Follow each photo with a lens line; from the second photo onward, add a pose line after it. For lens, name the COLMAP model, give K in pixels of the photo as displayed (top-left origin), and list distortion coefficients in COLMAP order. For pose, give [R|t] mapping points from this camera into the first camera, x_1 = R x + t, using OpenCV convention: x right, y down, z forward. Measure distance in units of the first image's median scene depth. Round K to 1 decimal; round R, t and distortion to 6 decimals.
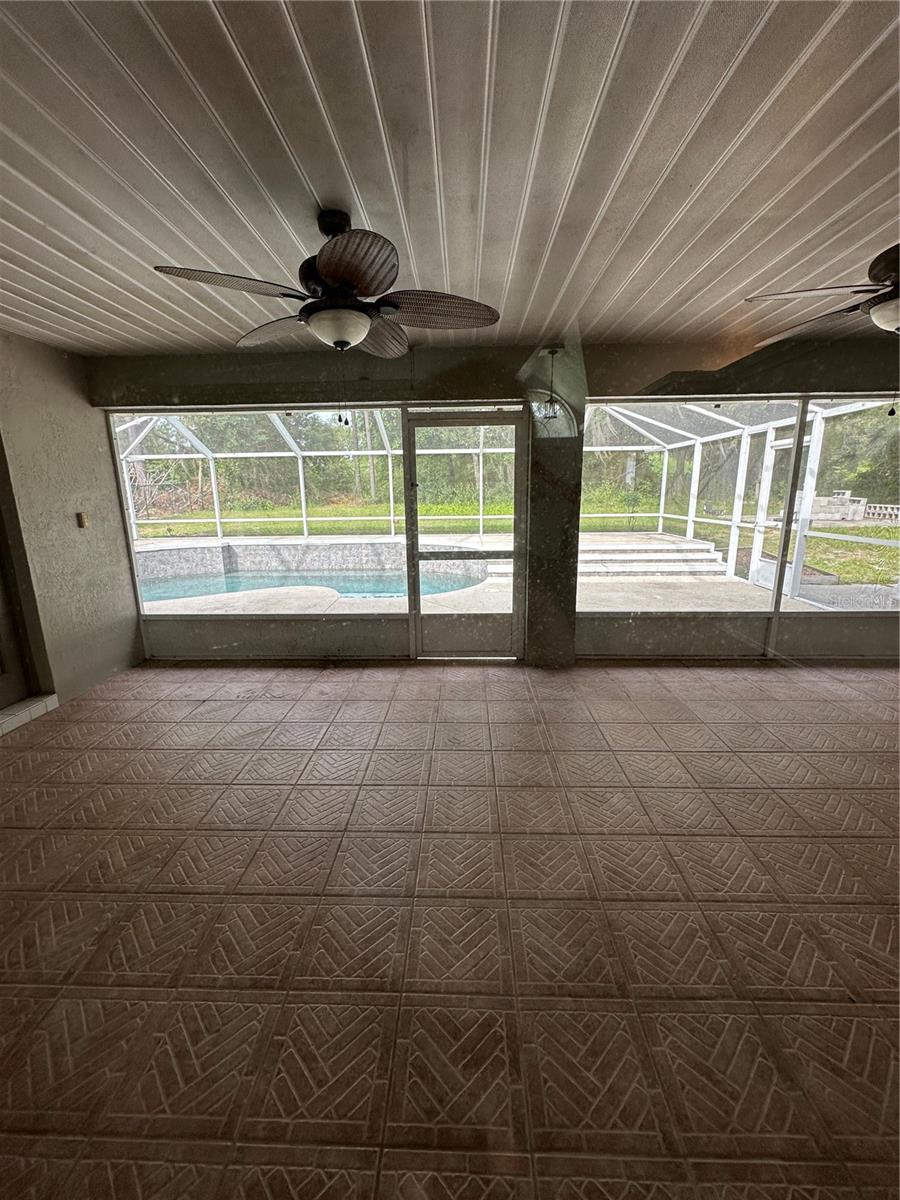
lens RADIAL K [[477.9, 0, 448.9], [0, 477.9, 592.8], [0, 0, 1]] dist [-0.002822, 0.000003]
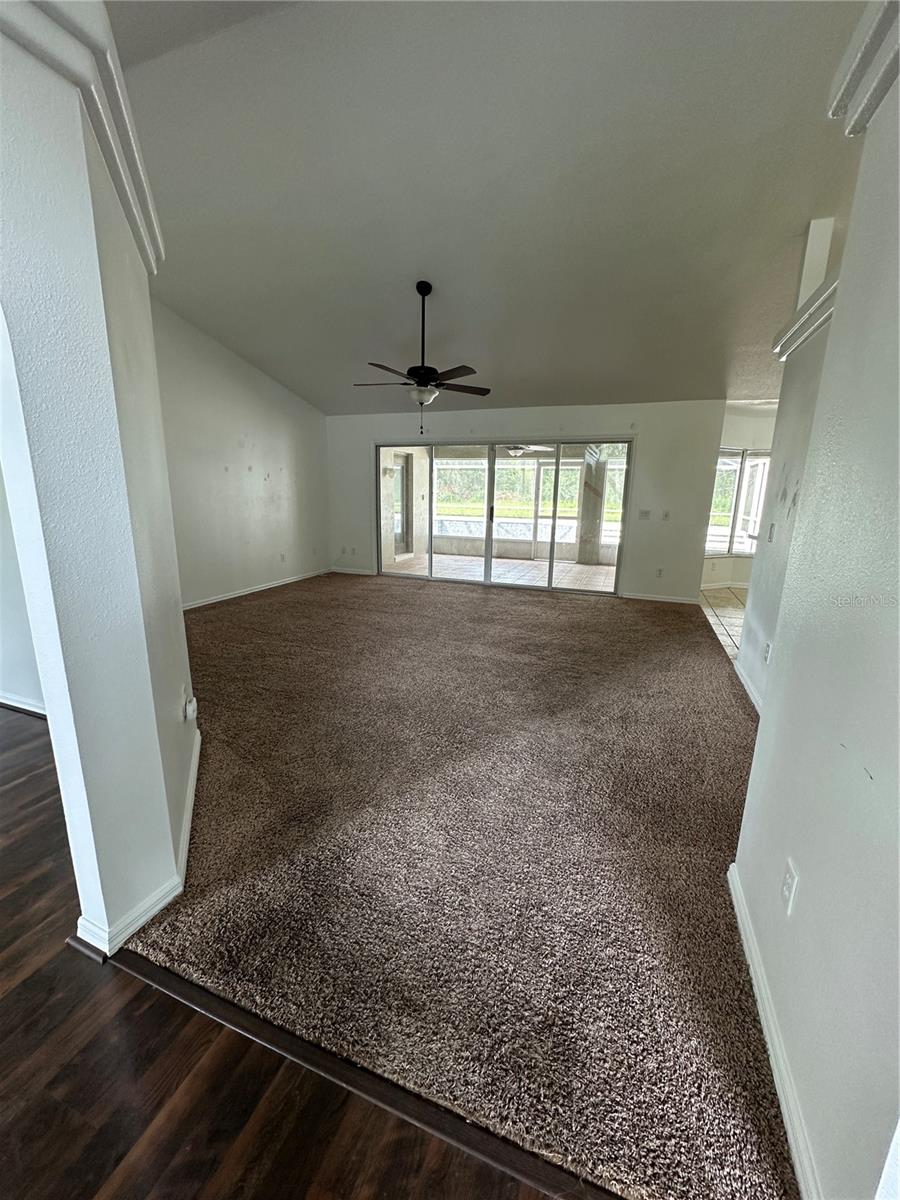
lens RADIAL K [[477.9, 0, 446.5], [0, 477.9, 599.2], [0, 0, 1]] dist [-0.002822, 0.000003]
pose [[0.939410, 0.108978, -0.325010, 0.346408], [-0.104165, 0.994038, 0.032229, 0.322168], [0.326585, 0.003578, 0.945161, -1.542653]]
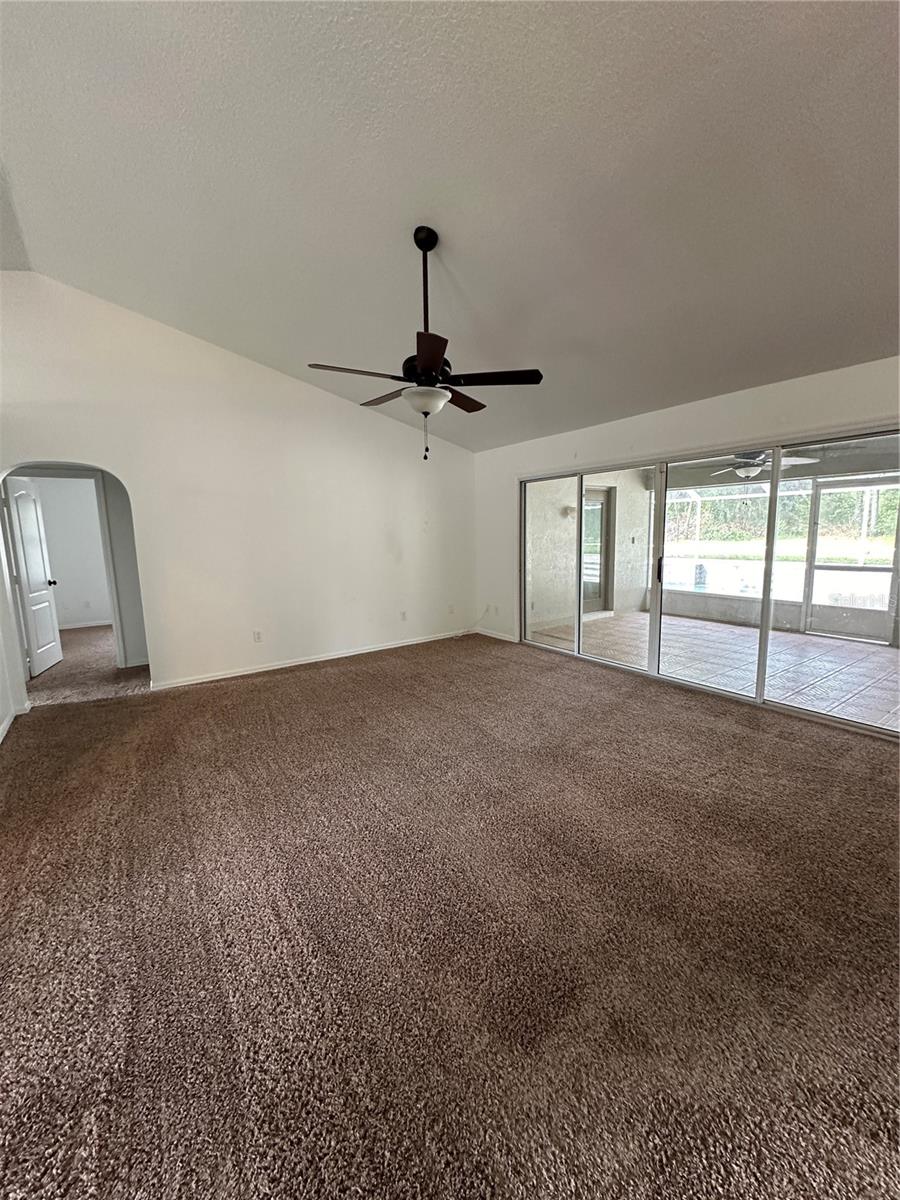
lens RADIAL K [[477.9, 0, 445.3], [0, 477.9, 597.3], [0, 0, 1]] dist [-0.002822, 0.000003]
pose [[0.594345, 0.115732, -0.795839, 0.490918], [-0.157084, 0.987236, 0.026253, 0.177507], [0.788719, 0.109411, 0.604939, -0.957144]]
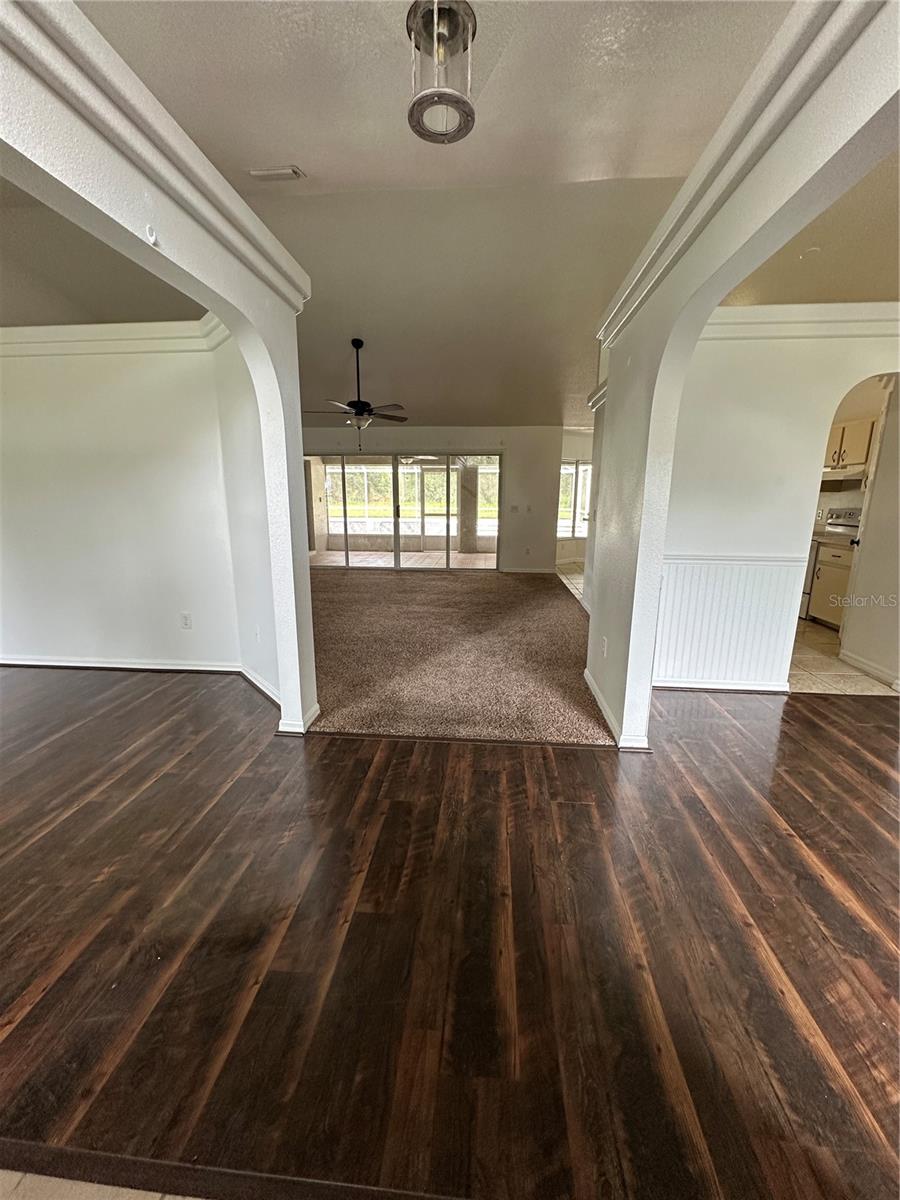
lens RADIAL K [[477.9, 0, 447.0], [0, 477.9, 599.0], [0, 0, 1]] dist [-0.002822, 0.000003]
pose [[0.997499, 0.035847, -0.060911, 0.270113], [-0.035438, 0.999342, 0.007778, 0.411746], [0.061150, -0.005600, 0.998113, -1.938398]]
